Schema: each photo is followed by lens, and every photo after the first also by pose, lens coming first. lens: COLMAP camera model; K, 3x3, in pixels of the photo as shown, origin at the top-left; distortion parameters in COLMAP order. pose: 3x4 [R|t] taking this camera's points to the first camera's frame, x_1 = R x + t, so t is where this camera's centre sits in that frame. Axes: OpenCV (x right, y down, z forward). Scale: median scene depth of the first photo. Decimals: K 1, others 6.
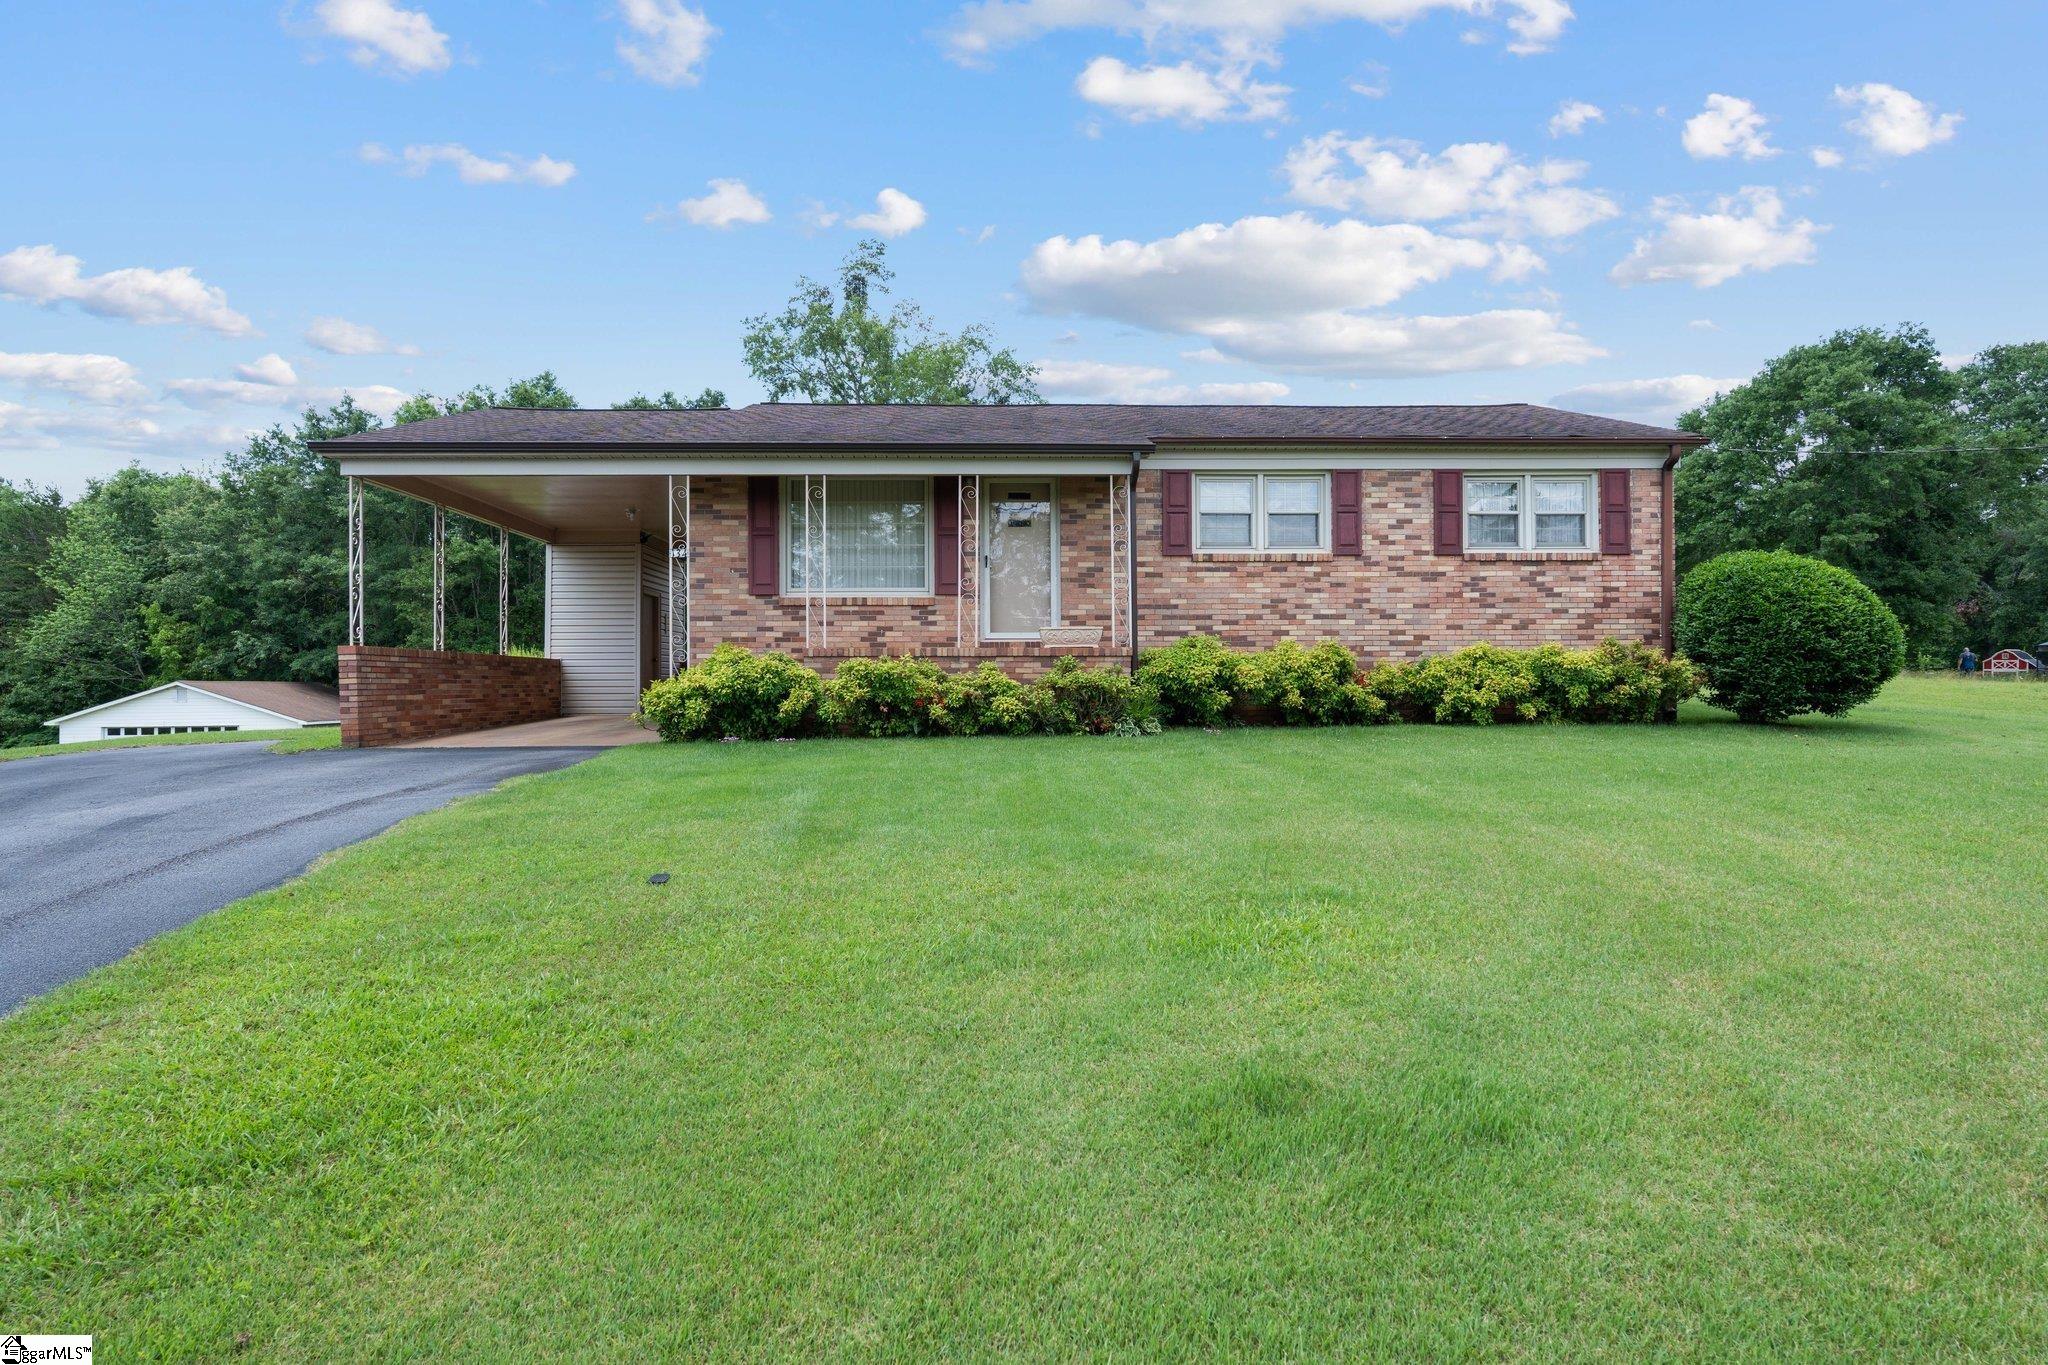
lens RADIAL K [[1145.1, 0, 1024.0], [0, 1145.1, 682.5], [0, 0, 1]] dist [0.003163, 0.000619]
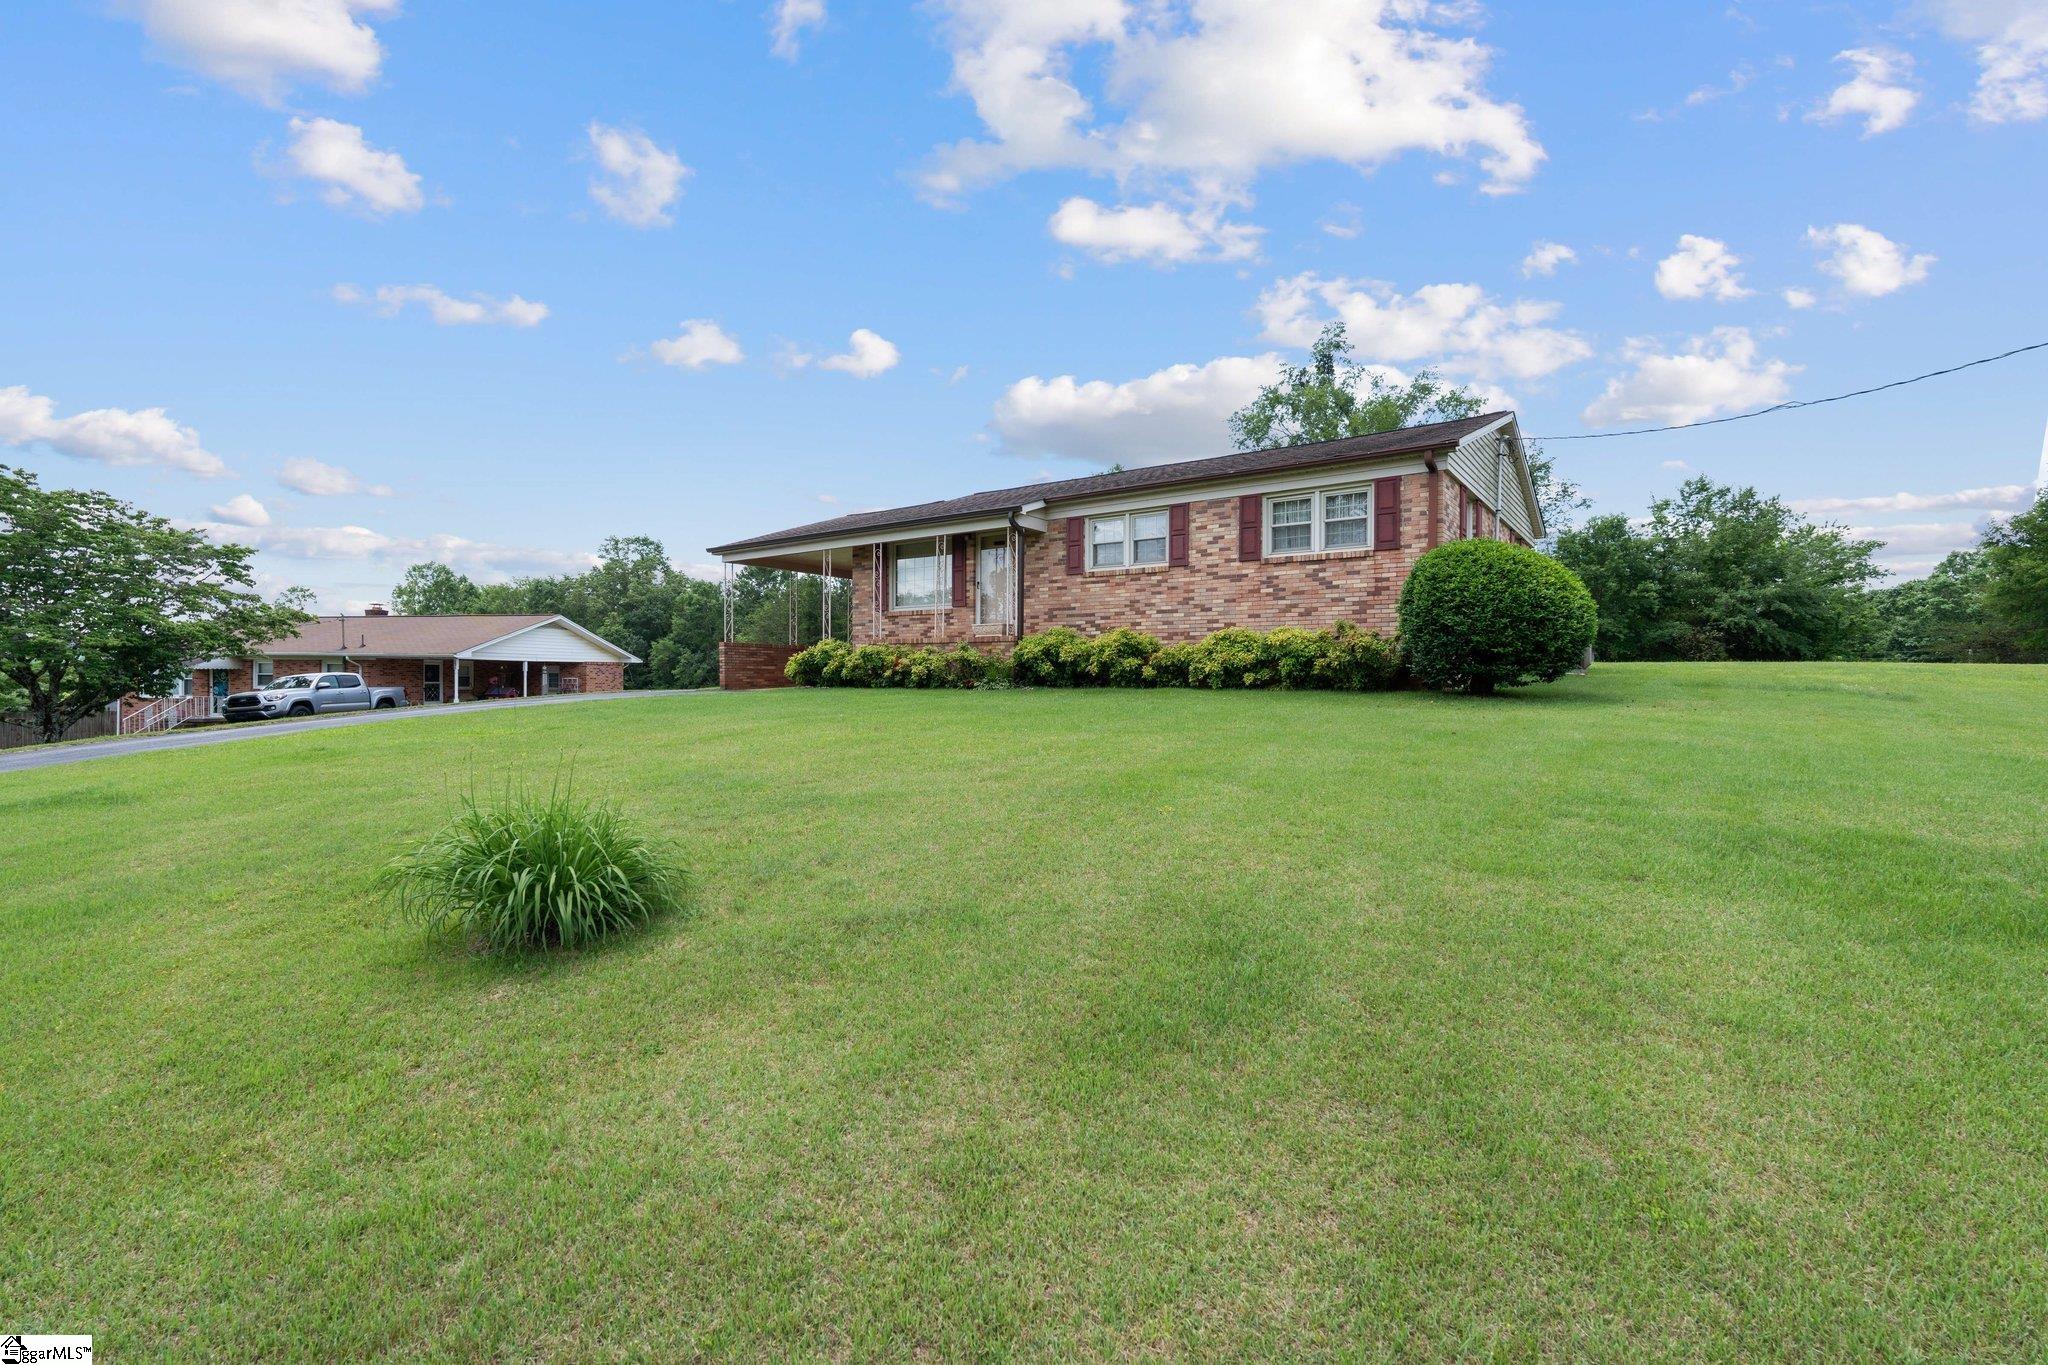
lens RADIAL K [[896.2, 0, 1003.7], [0, 896.2, 681.6], [0, 0, 1]] dist [-0.003182, 0.000014]
pose [[0.769519, 0.013612, -0.638479, 0.807494], [-0.012435, 0.999903, 0.006331, 0.023115], [0.638503, 0.003068, 0.769613, 0.038590]]
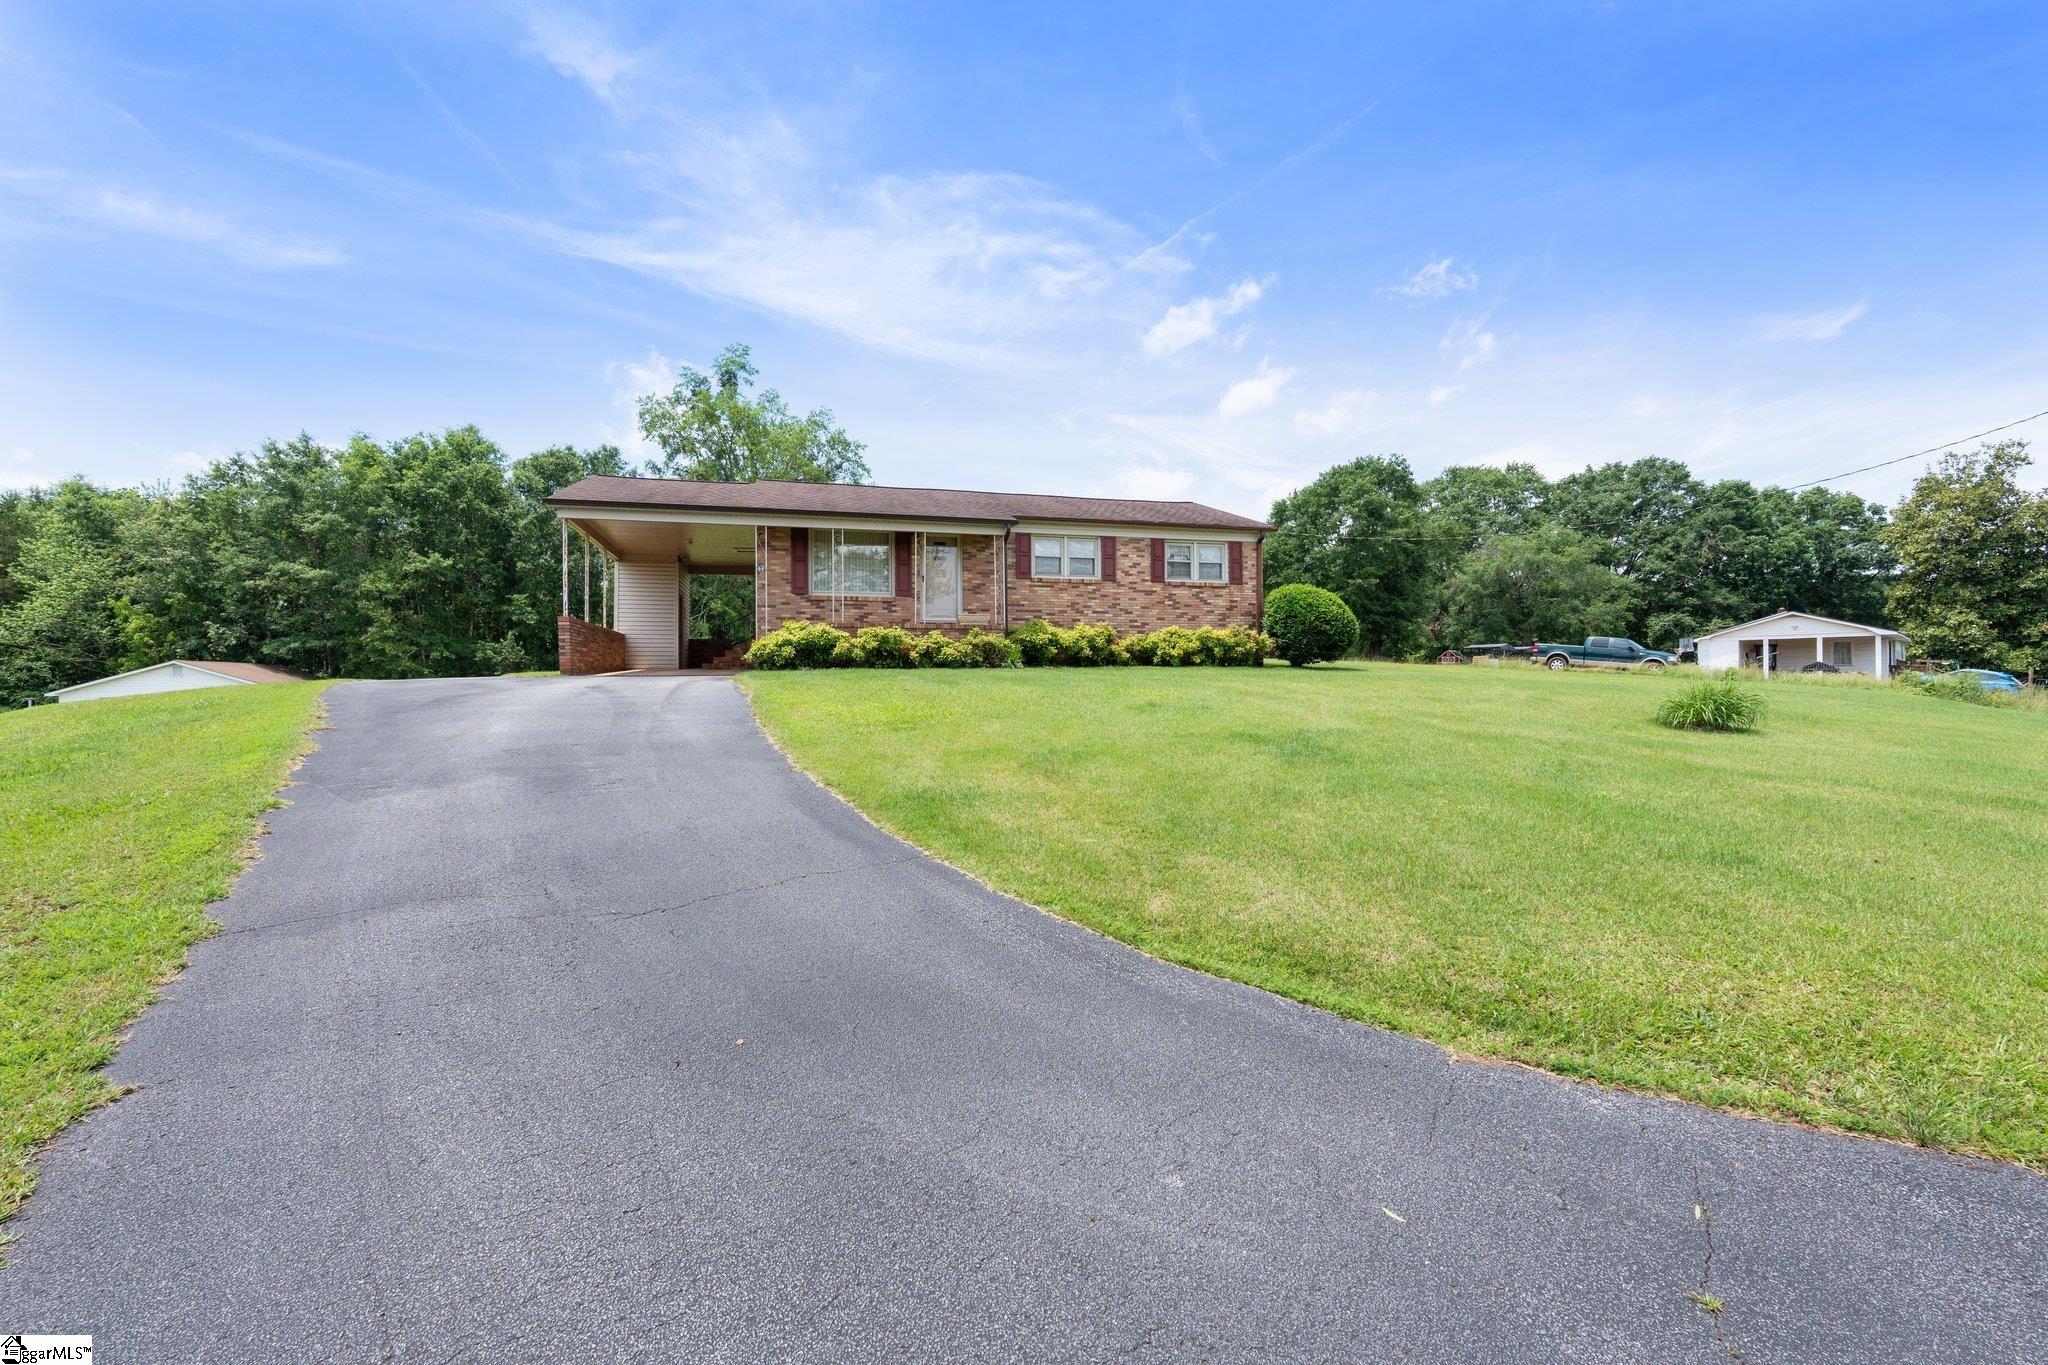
lens RADIAL K [[896.4, 0, 1017.1], [0, 896.4, 678.8], [0, 0, 1]] dist [-0.004396, 0.000221]
pose [[0.972545, 0.002409, 0.232702, -0.219987], [-0.001648, 0.999993, -0.003465, 0.060019], [-0.232708, 0.002986, 0.972542, -0.434833]]
